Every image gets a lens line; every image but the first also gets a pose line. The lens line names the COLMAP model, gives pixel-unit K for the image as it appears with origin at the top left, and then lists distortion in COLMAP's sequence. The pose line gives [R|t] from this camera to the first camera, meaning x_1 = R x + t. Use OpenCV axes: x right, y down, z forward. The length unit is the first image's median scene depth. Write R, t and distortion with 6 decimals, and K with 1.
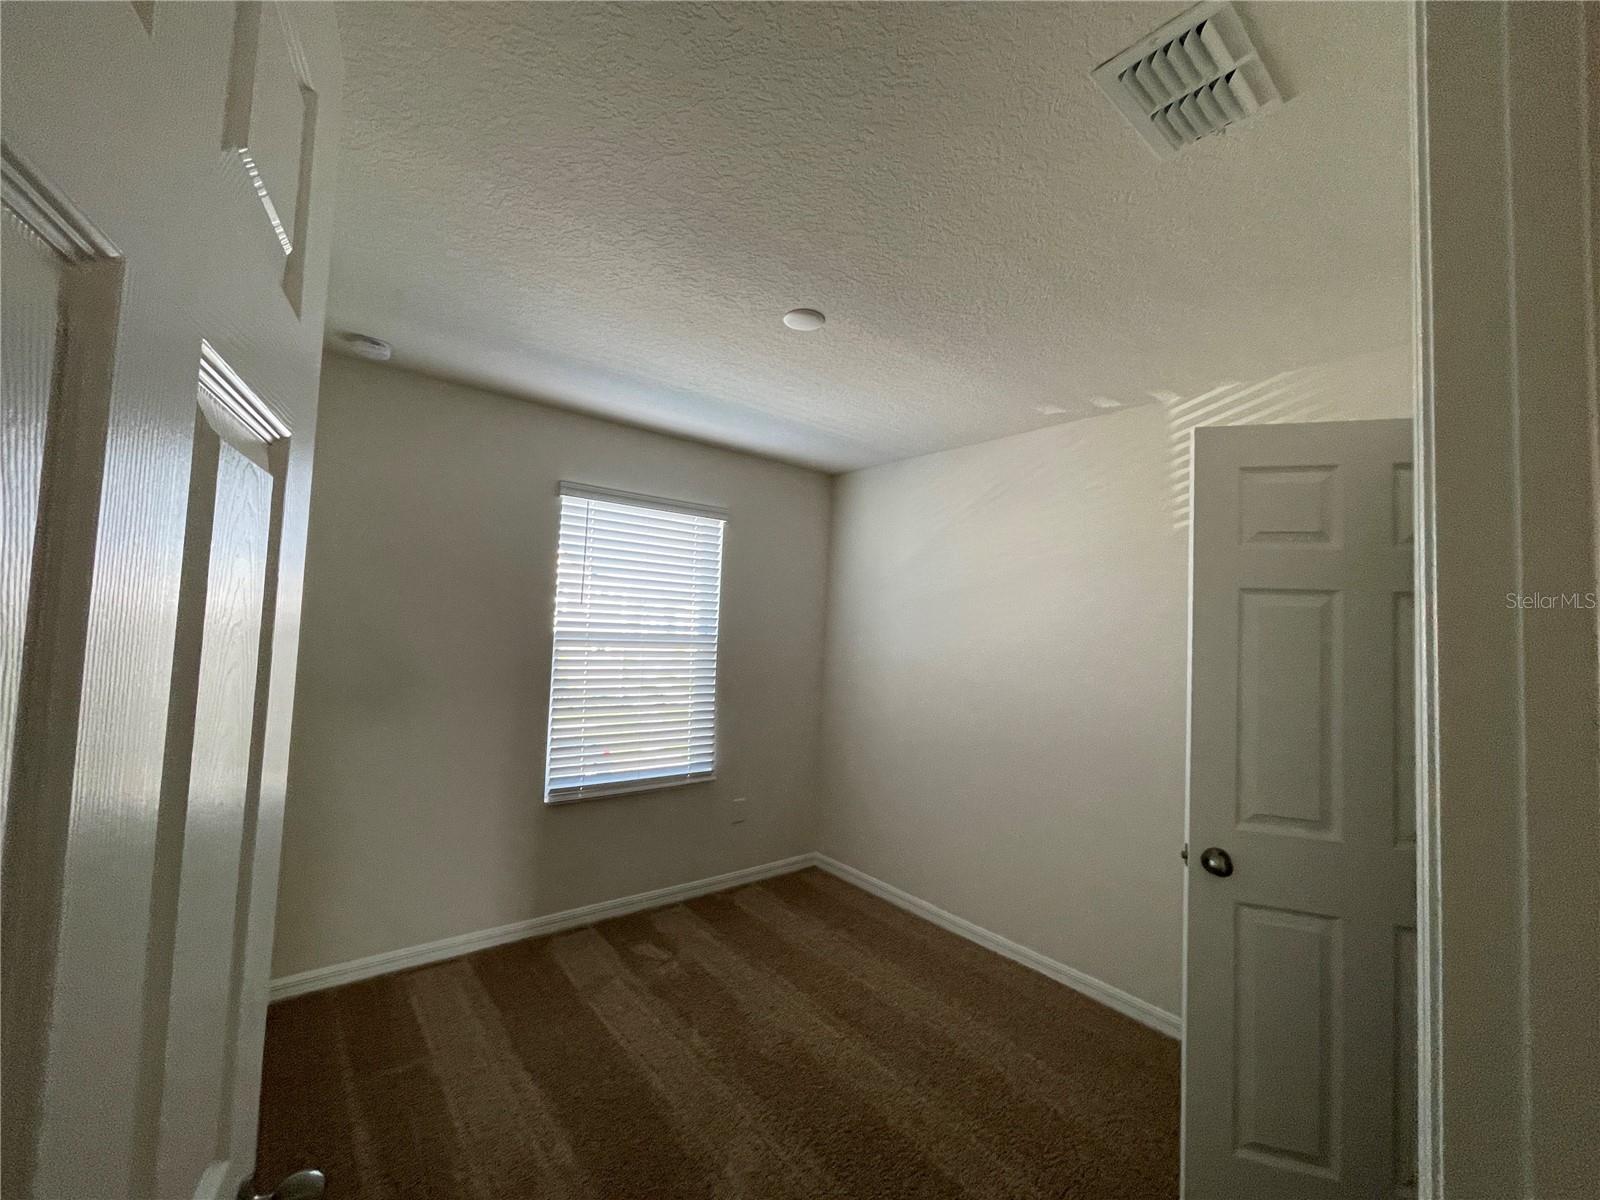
lens RADIAL K [[652.3, 0, 800.0], [0, 652.3, 600.0], [0, 0, 1]] dist [-0.000388, 0.000007]
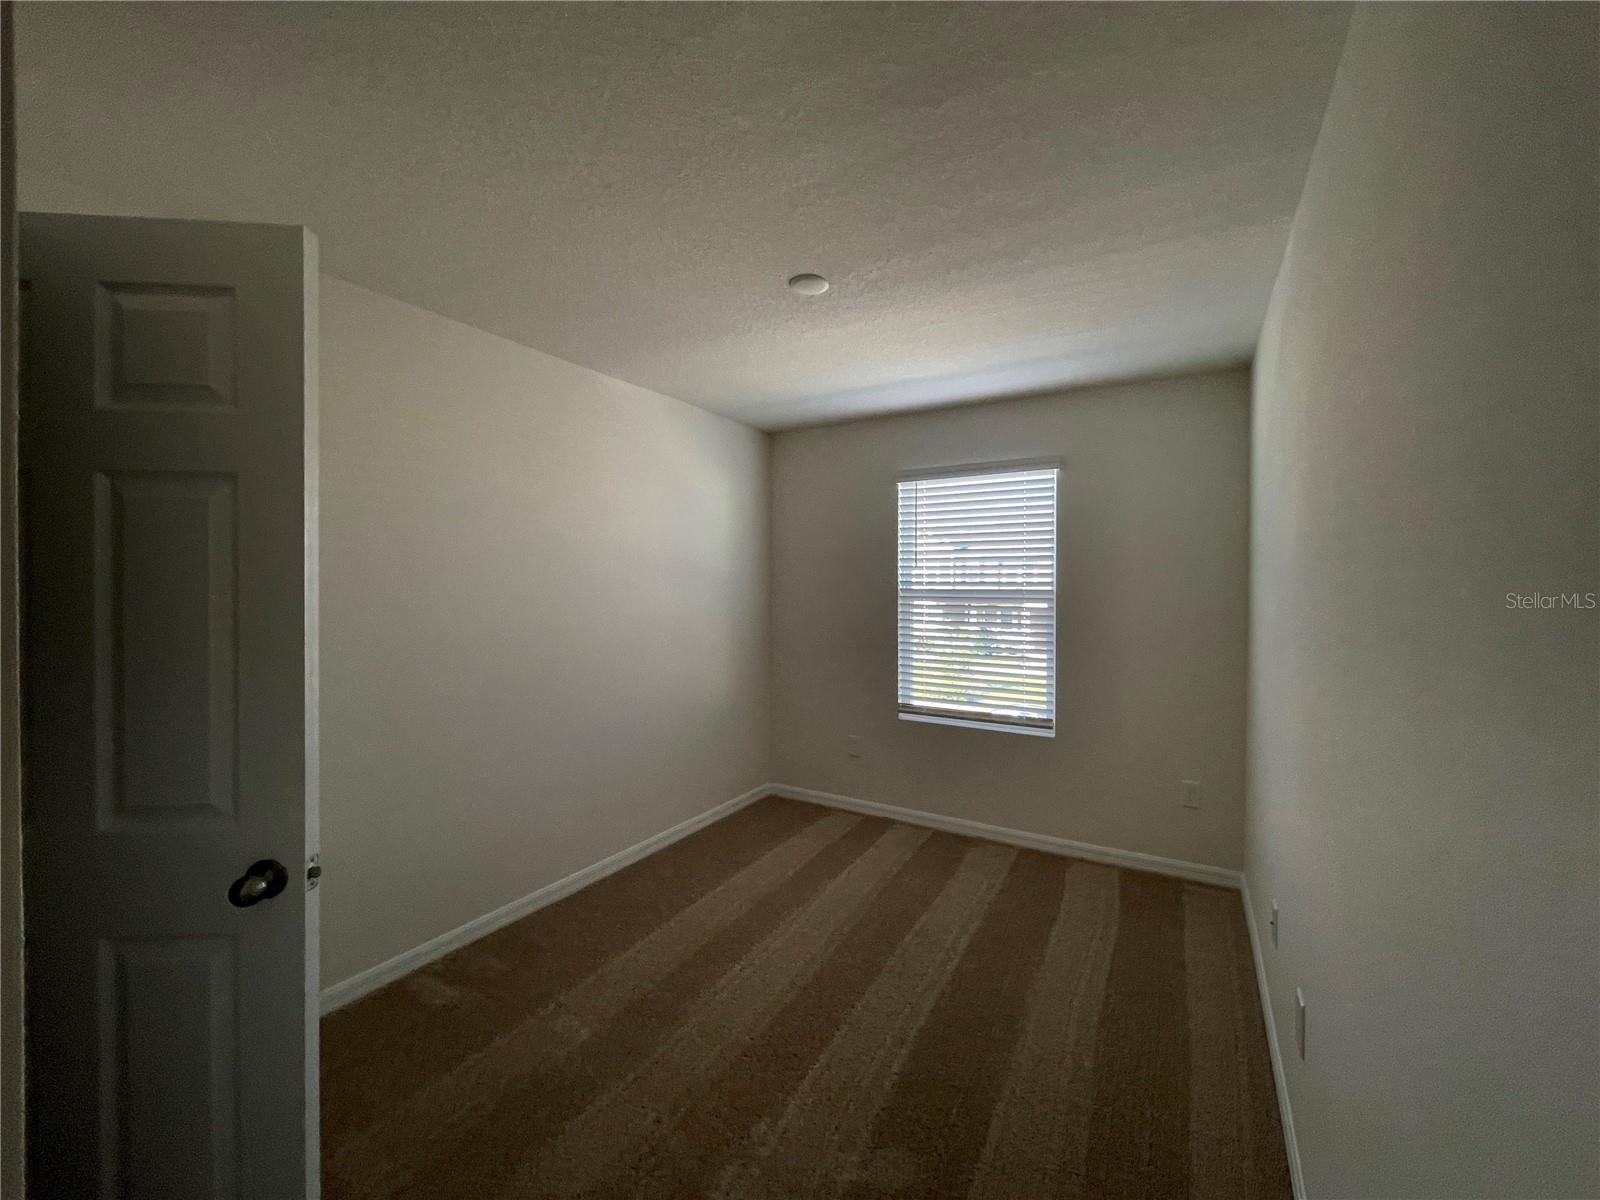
lens RADIAL K [[652.3, 0, 800.0], [0, 652.3, 600.0], [0, 0, 1]] dist [-0.000388, 0.000007]
pose [[0.340827, -0.019045, -0.939933, 0.690788], [0.057185, 0.998363, 0.000507, 0.050455], [0.938385, -0.053923, 0.341358, 0.341111]]
